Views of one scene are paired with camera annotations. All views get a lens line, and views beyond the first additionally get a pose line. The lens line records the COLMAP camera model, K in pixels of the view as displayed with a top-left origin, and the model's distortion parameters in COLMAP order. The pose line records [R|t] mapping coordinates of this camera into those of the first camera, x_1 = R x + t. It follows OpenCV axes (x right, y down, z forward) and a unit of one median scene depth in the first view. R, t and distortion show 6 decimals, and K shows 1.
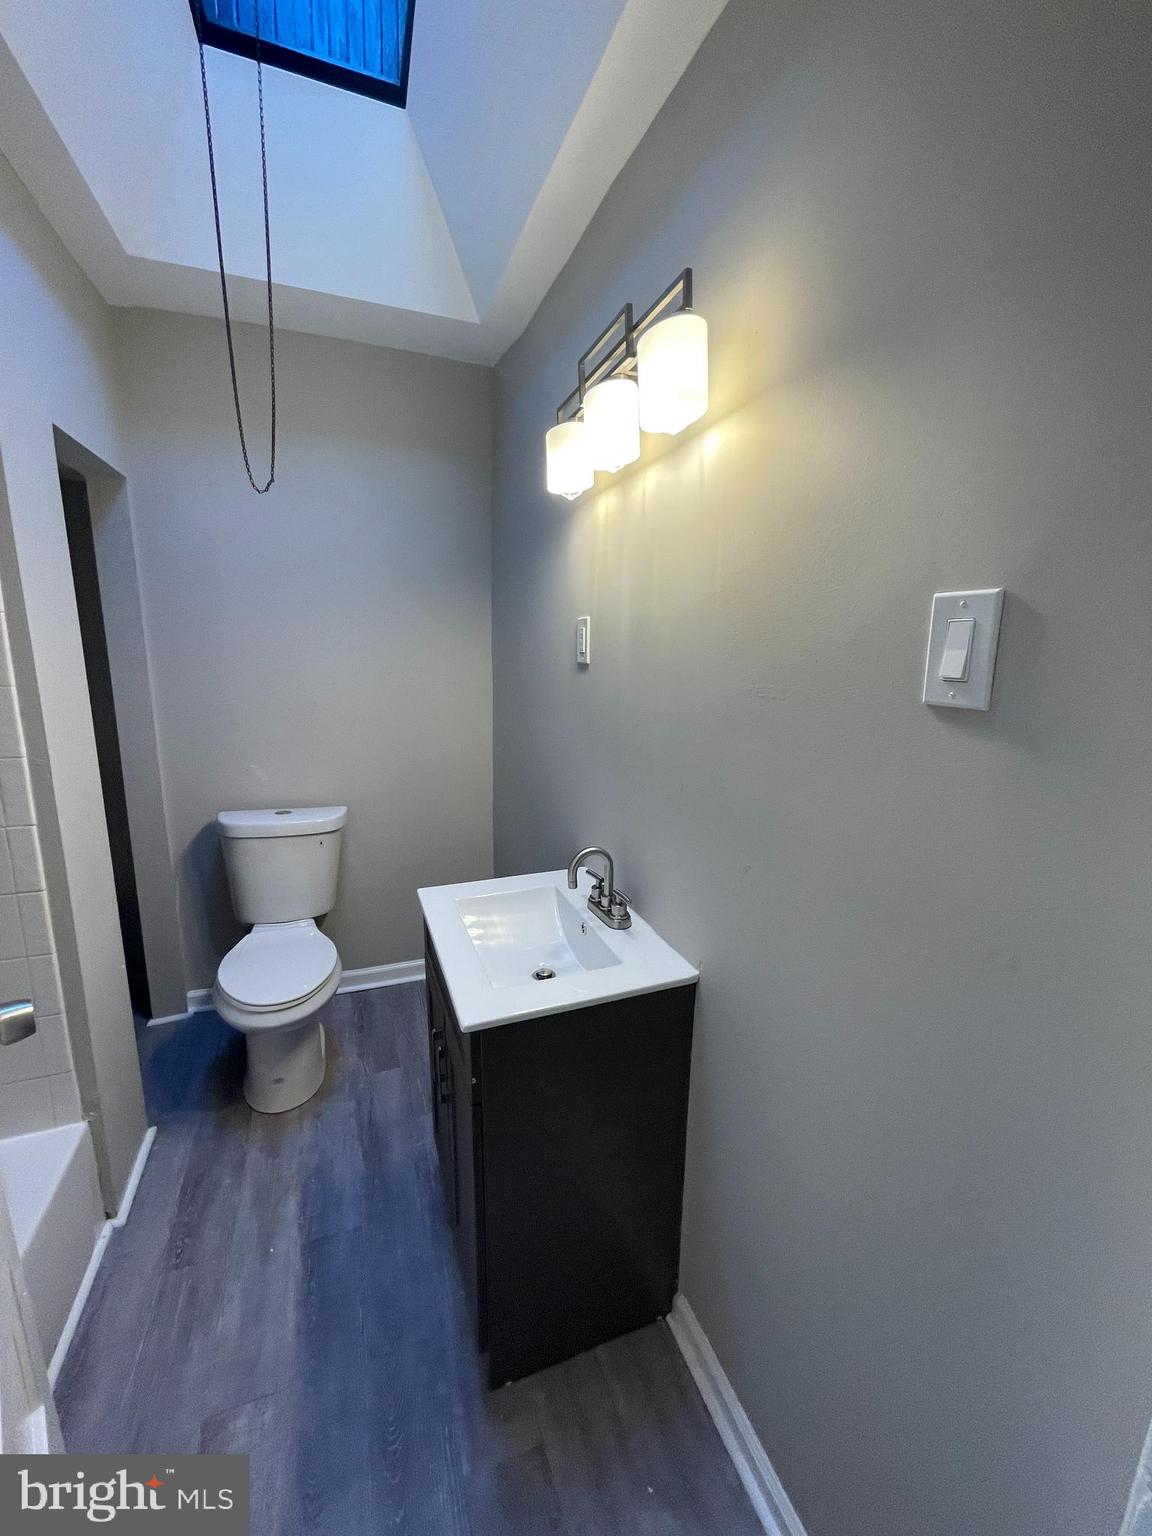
lens RADIAL K [[620.2, 0, 582.4], [0, 620.2, 763.5], [0, 0, 1]] dist [-0.001136, -0.000729]
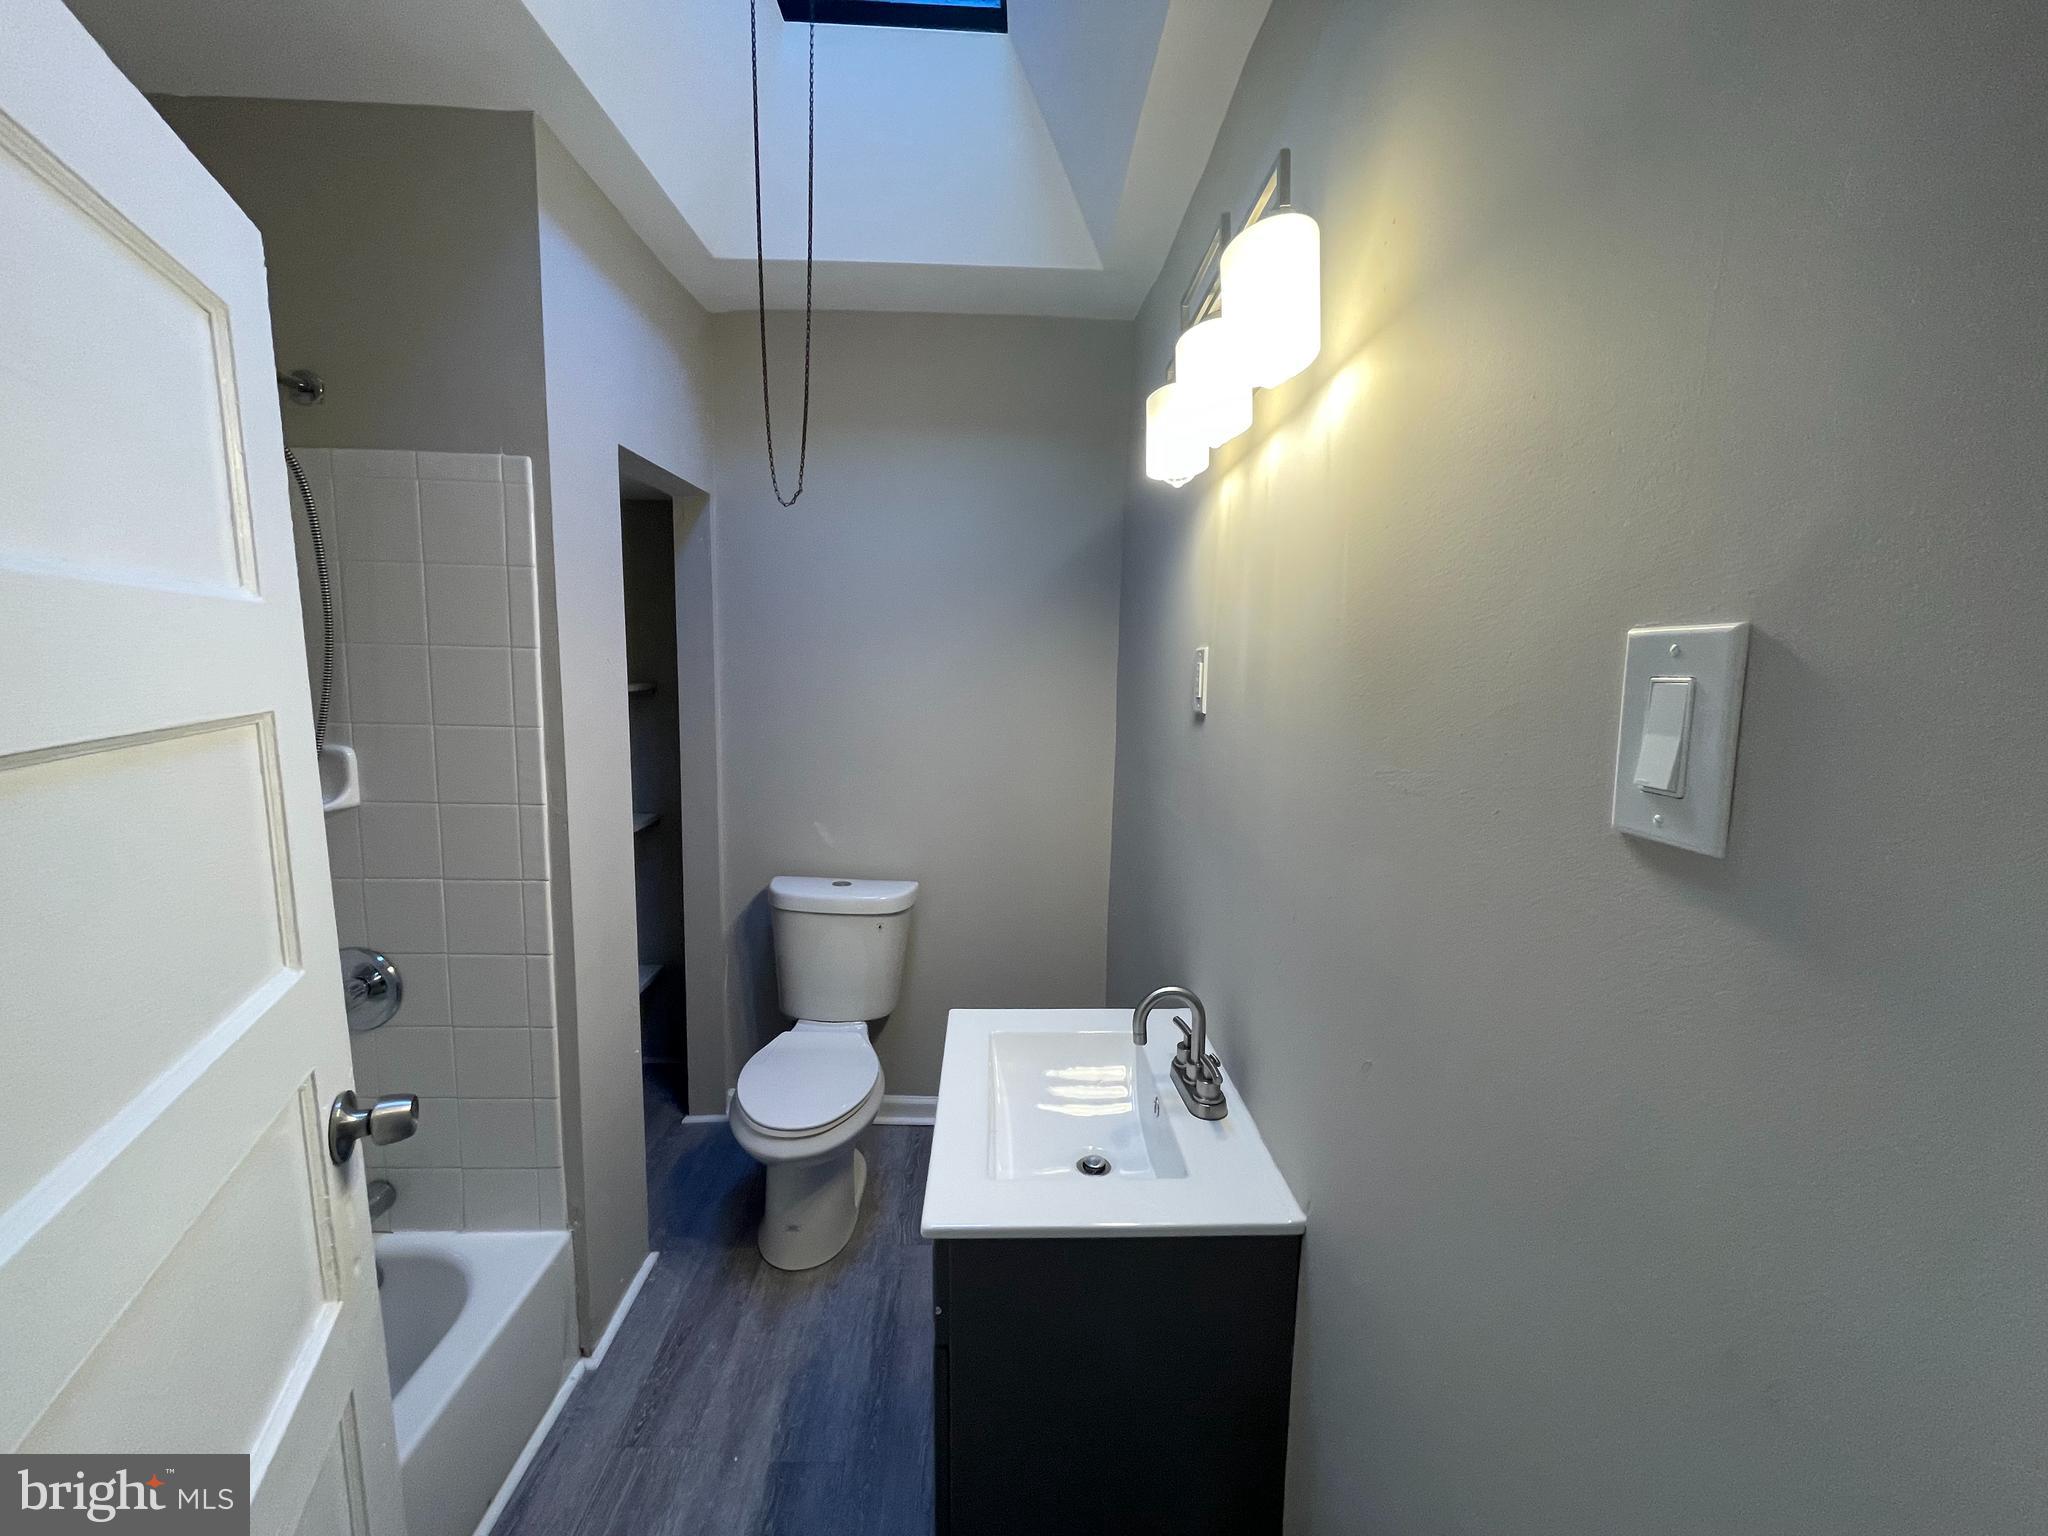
lens RADIAL K [[826.9, 0, 1021.3], [0, 826.9, 761.7], [0, 0, 1]] dist [-0.001136, -0.000729]
pose [[0.941916, 0.041712, -0.333248, 0.136444], [-0.068442, 0.995275, -0.068874, -0.032144], [0.328801, 0.087681, 0.940320, 0.070441]]
